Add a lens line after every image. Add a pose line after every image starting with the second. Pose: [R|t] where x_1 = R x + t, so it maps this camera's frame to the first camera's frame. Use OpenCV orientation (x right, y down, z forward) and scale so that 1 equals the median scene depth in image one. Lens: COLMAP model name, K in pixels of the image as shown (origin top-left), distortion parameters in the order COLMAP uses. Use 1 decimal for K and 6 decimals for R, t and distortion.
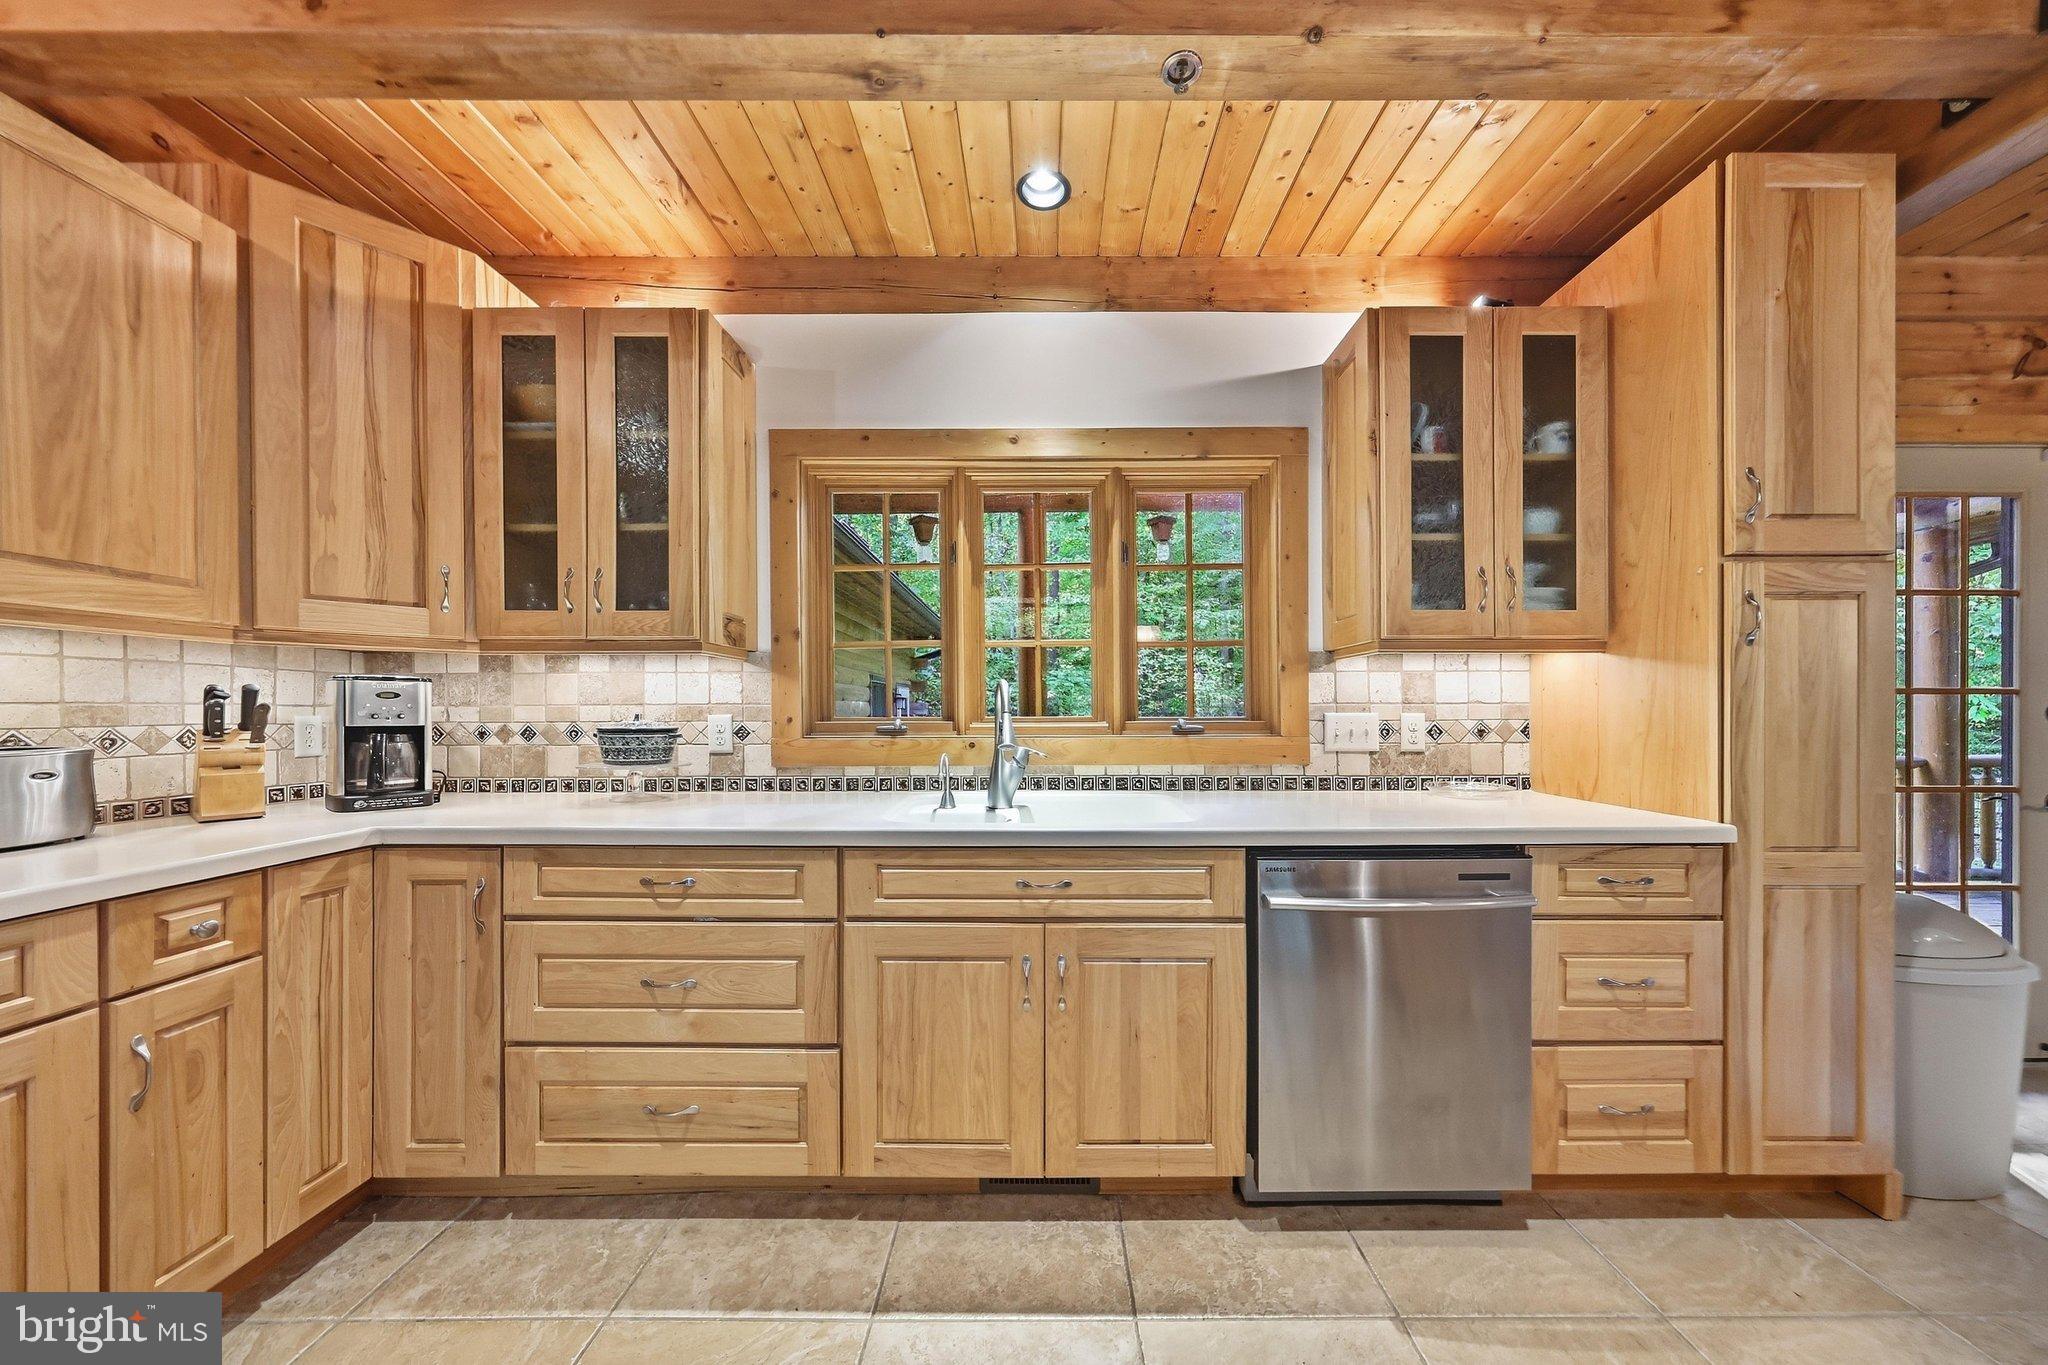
lens RADIAL K [[674.0, 0, 1047.0], [0, 674.0, 708.8], [0, 0, 1]] dist [-0.000124, 0.000032]
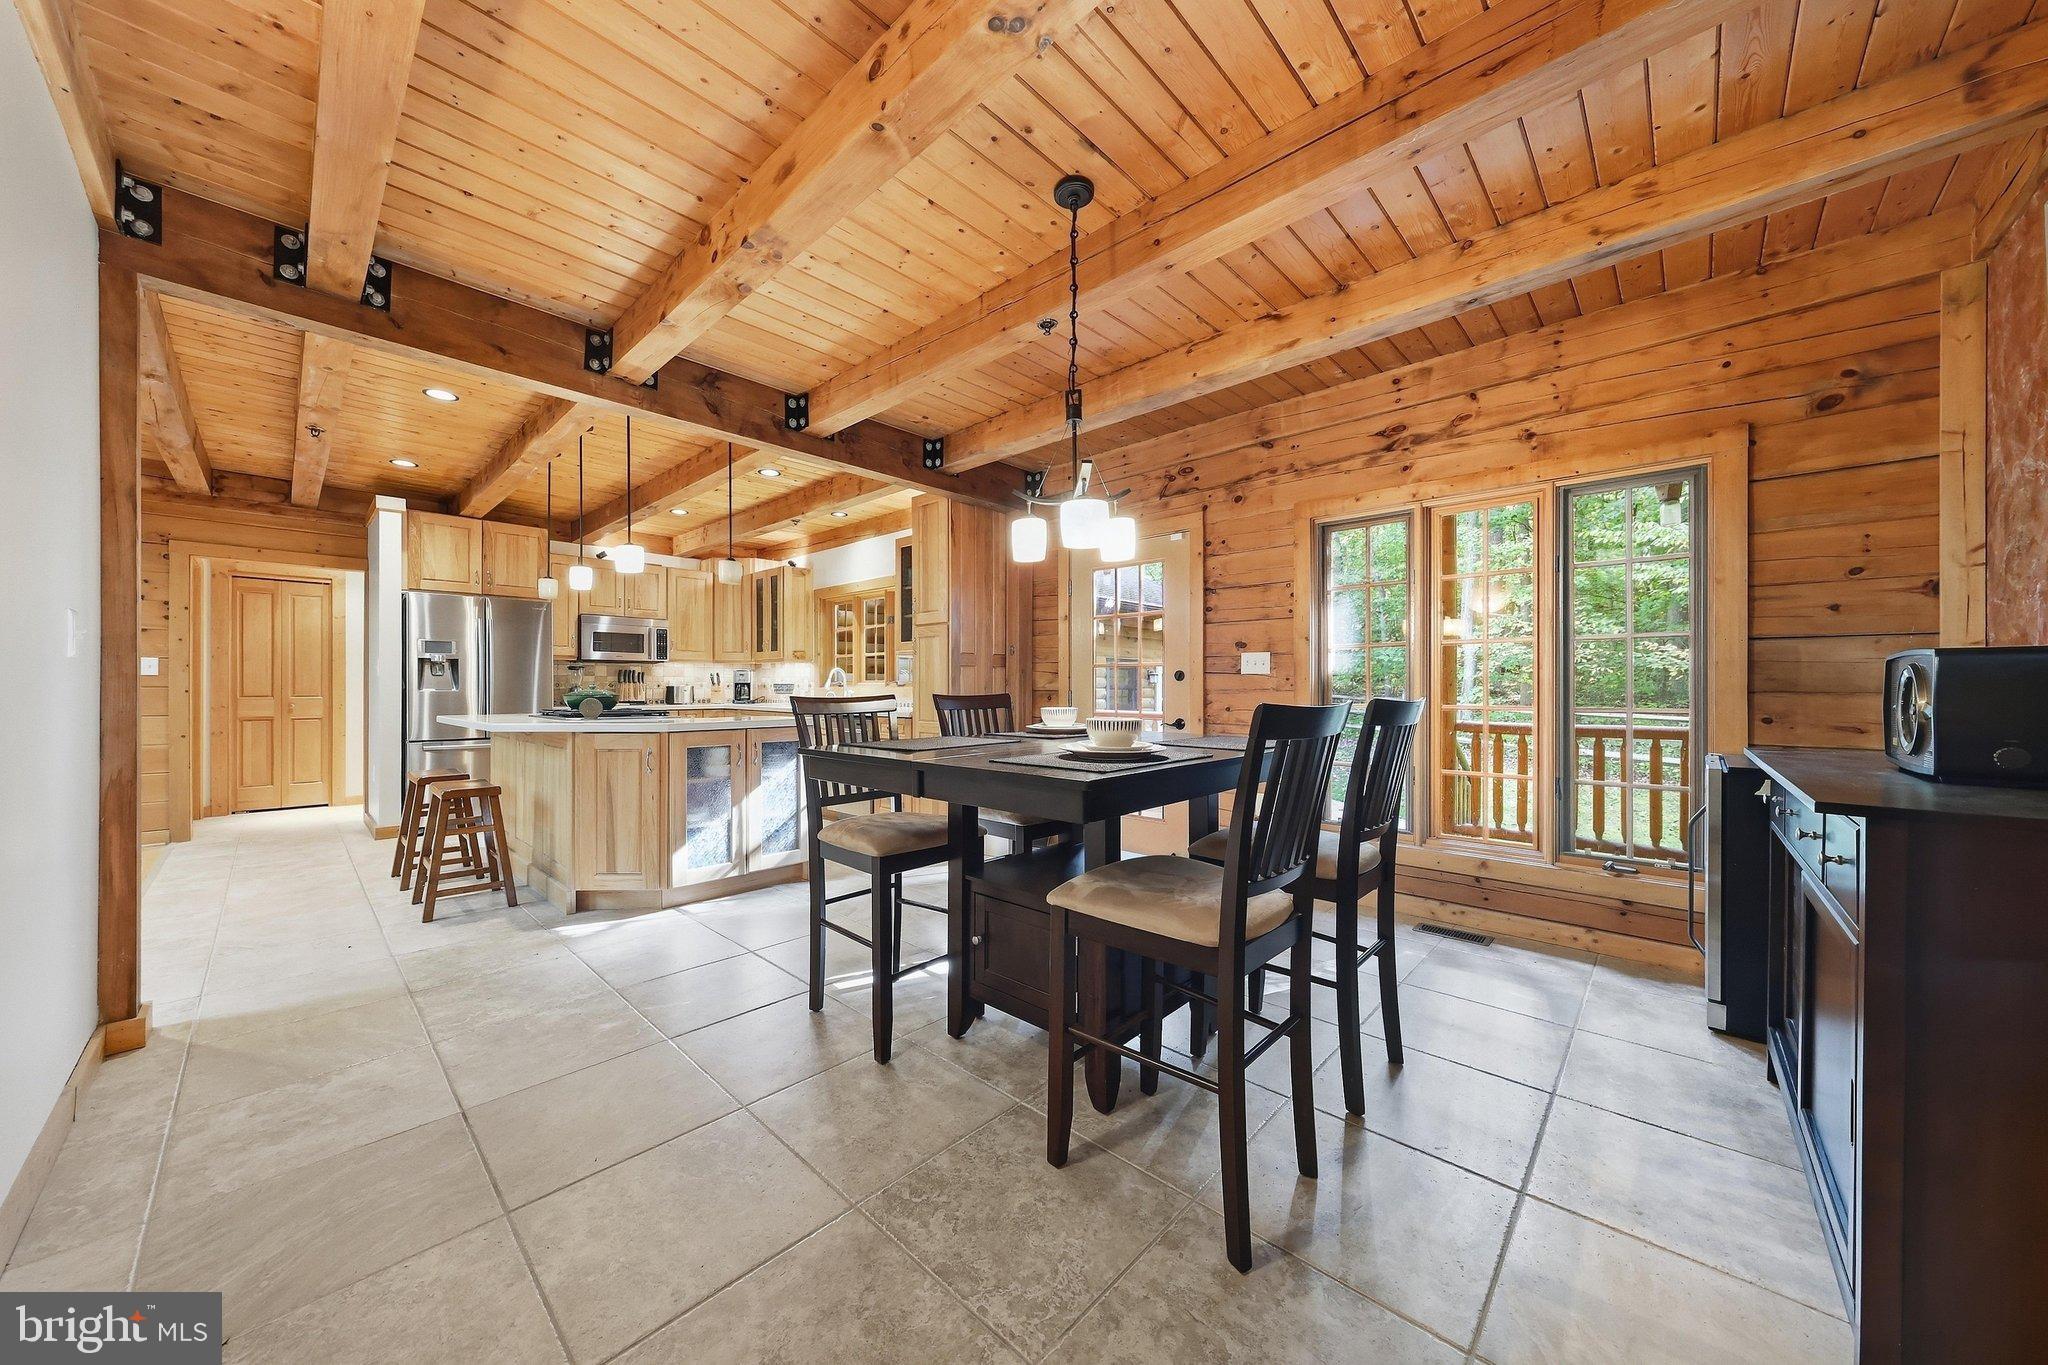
lens RADIAL K [[710.0, 0, 1029.9], [0, 710.0, 685.8], [0, 0, 1]] dist [-0.003726, -0.000091]
pose [[0.726882, -0.000067, -0.686762, 2.969782], [-0.003442, 0.999987, -0.003740, 0.049672], [0.686754, 0.005082, 0.726872, -0.819054]]
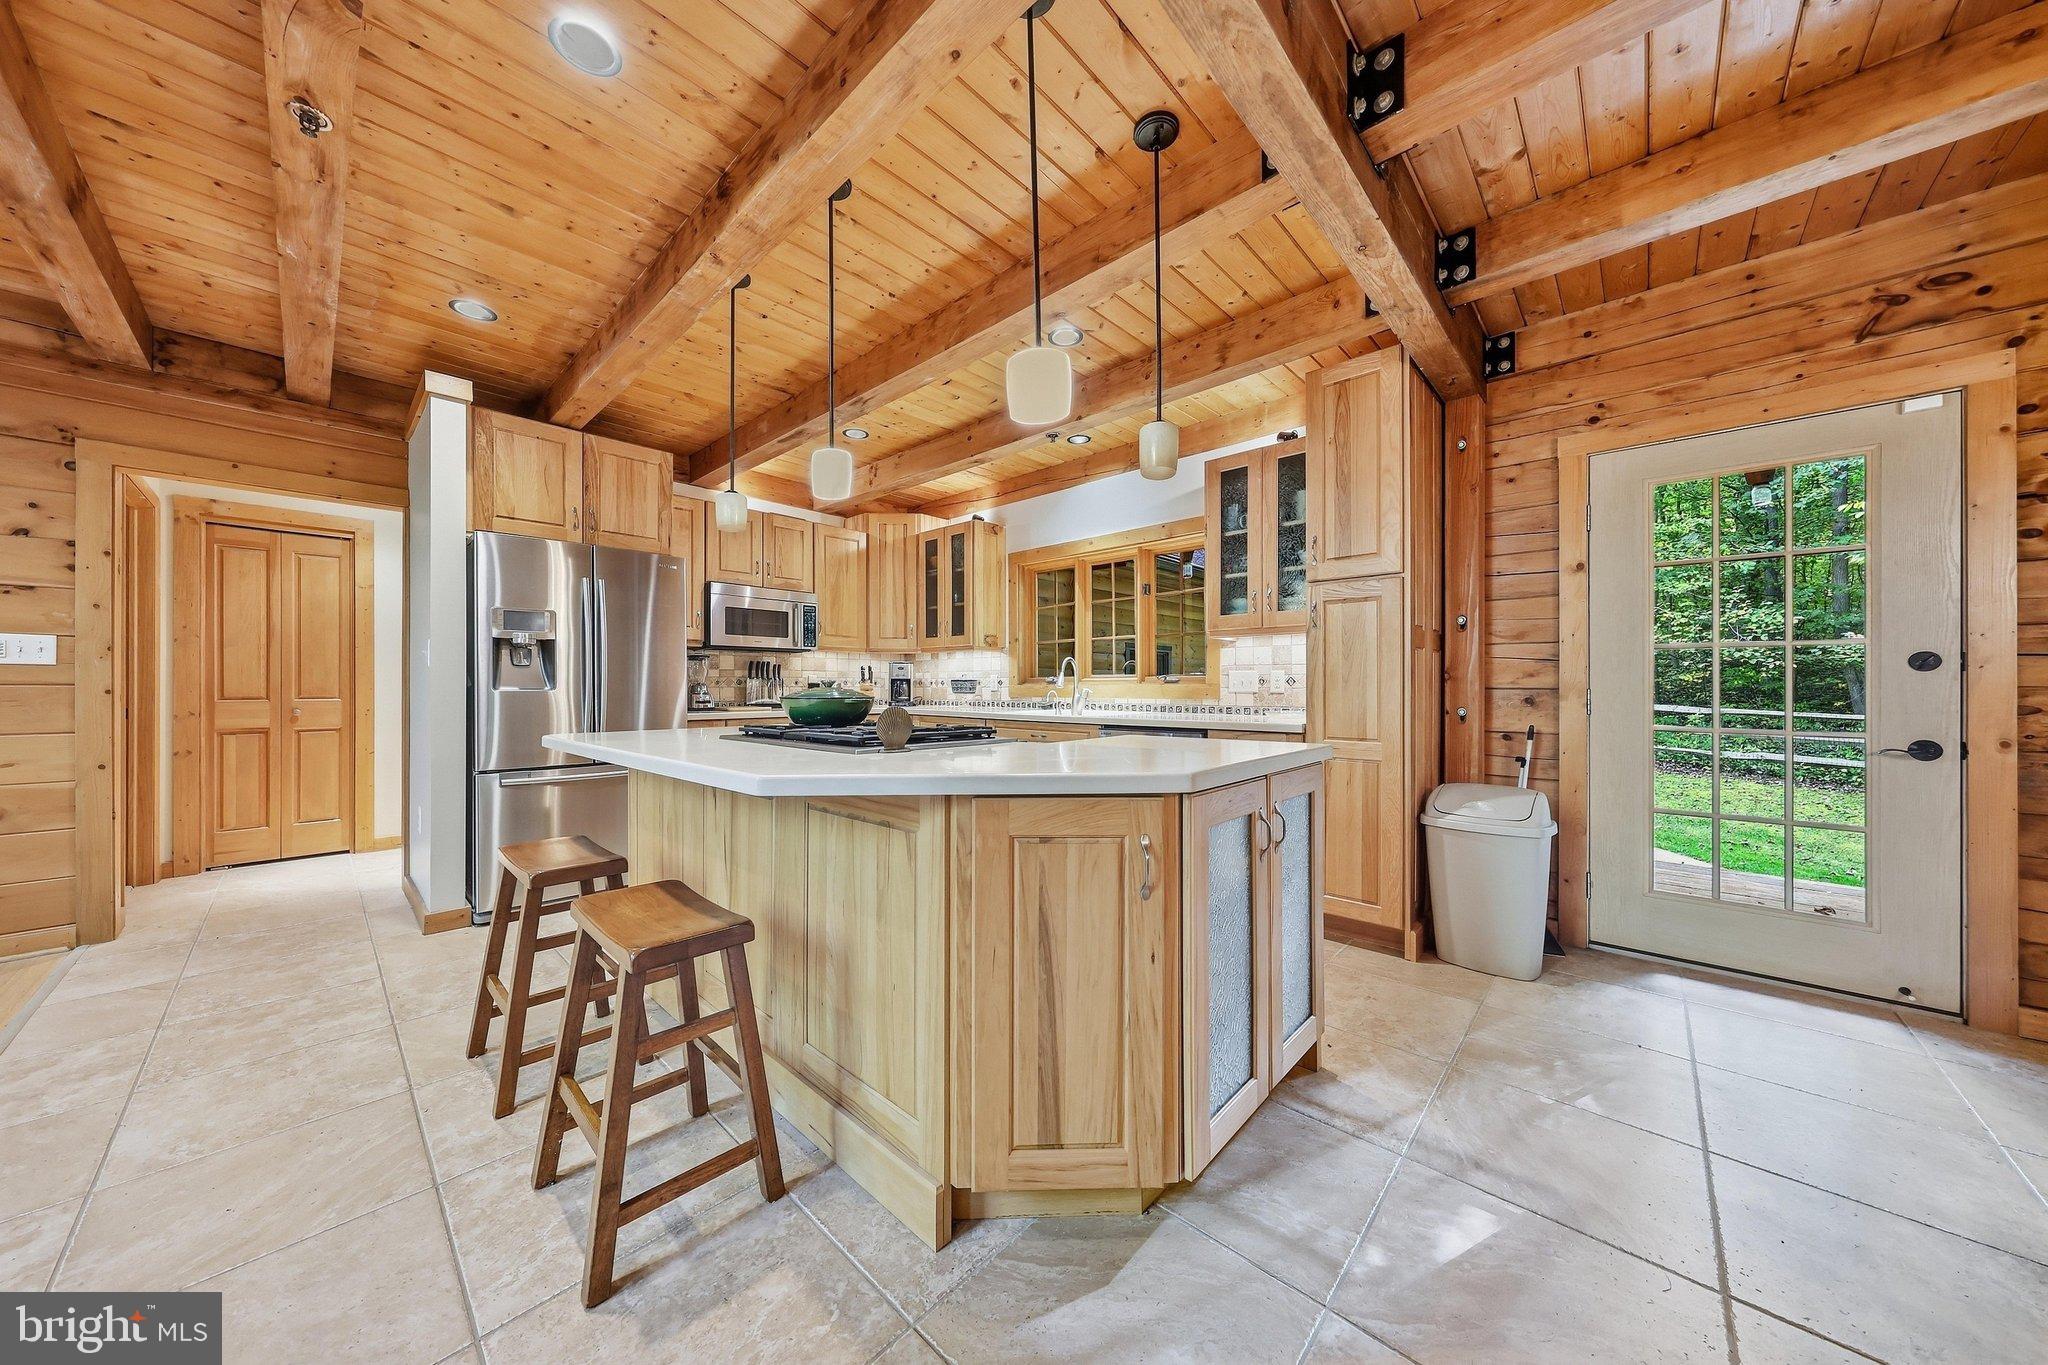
lens RADIAL K [[674.0, 0, 1028.6], [0, 674.0, 685.2], [0, 0, 1]] dist [-0.000124, 0.000032]
pose [[0.729148, 0.000975, -0.684355, 1.417831], [-0.002404, 0.999996, -0.001136, 0.053857], [0.684352, 0.002474, 0.729148, -0.754850]]
